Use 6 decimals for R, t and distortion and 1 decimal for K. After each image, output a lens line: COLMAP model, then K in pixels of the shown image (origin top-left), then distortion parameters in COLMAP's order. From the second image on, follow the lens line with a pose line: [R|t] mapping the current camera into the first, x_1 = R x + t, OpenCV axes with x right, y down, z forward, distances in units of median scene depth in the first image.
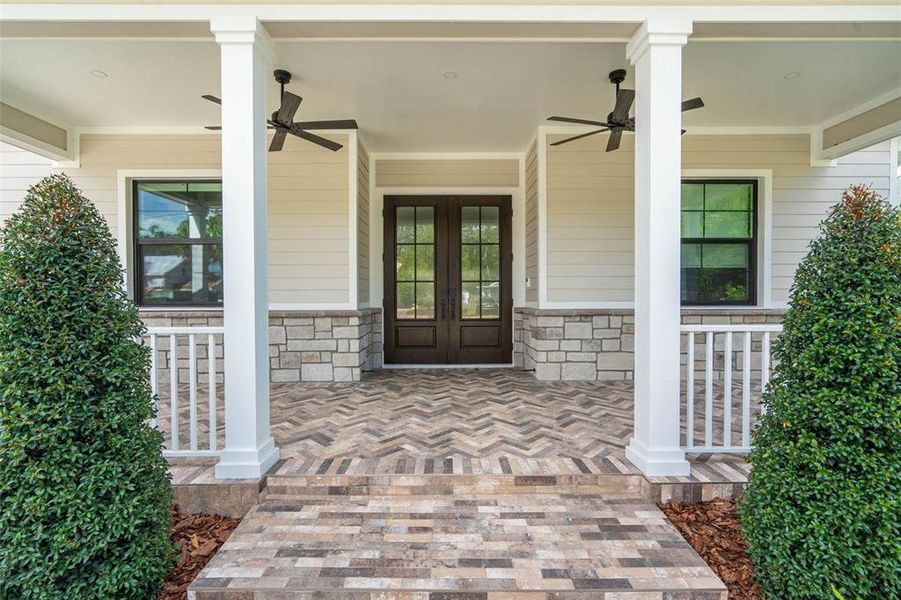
lens RADIAL K [[402.3, 0, 445.0], [0, 402.3, 301.1], [0, 0, 1]] dist [0.002297, -0.000221]
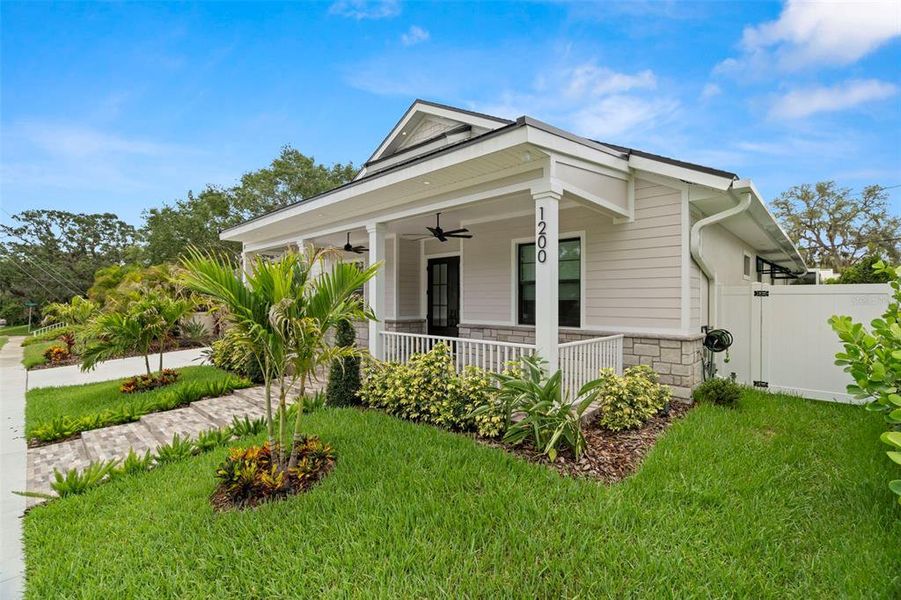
lens RADIAL K [[402.3, 0, 445.0], [0, 402.3, 301.1], [0, 0, 1]] dist [0.002297, -0.000221]
pose [[0.714474, 0.004054, -0.699650, 1.411090], [-0.011797, 0.999911, -0.006254, -0.066167], [0.699562, 0.012722, 0.714458, -0.322576]]
